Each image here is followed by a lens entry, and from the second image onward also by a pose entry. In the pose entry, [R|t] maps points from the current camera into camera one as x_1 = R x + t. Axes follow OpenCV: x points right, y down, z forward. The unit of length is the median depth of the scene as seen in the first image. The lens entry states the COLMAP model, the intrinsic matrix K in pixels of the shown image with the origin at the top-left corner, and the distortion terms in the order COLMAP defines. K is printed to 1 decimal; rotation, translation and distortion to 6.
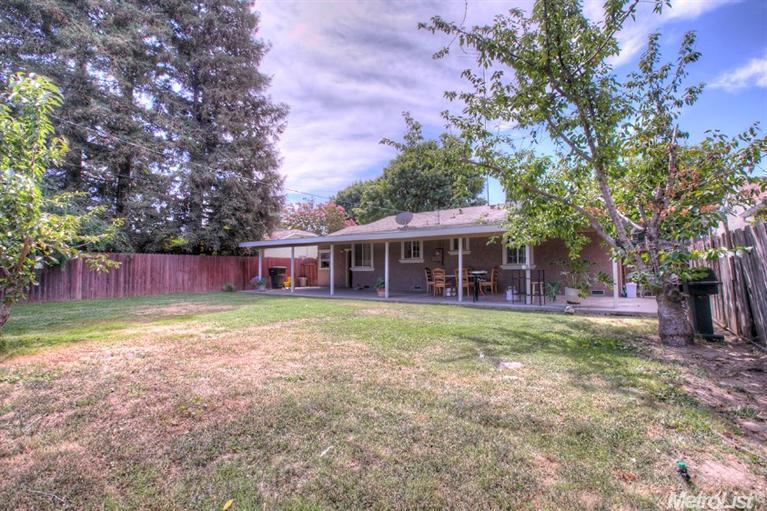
lens RADIAL K [[354.5, 0, 383.5], [0, 354.5, 257.2], [0, 0, 1]] dist [-0.055095, 0.018915]
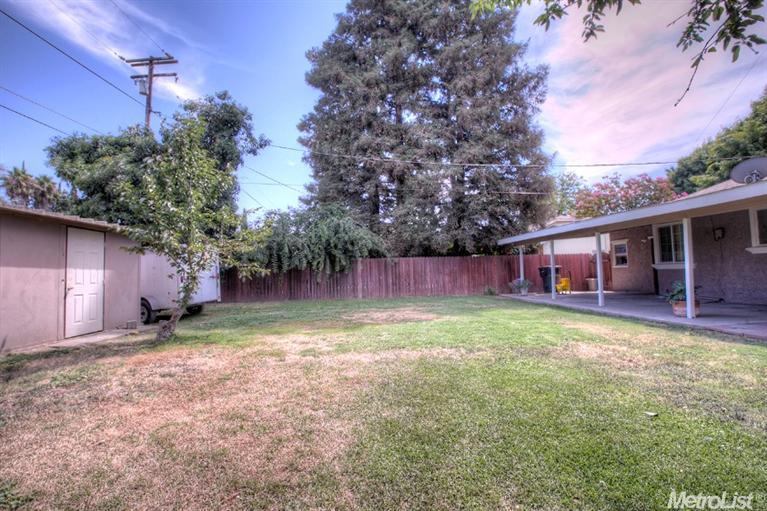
lens RADIAL K [[354.5, 0, 382.4], [0, 354.5, 254.0], [0, 0, 1]] dist [-0.055095, 0.018915]
pose [[0.630346, -0.051126, -0.774629, 0.091454], [0.048241, 0.998480, -0.026645, 0.003565], [0.774814, -0.020573, 0.631854, 0.211611]]
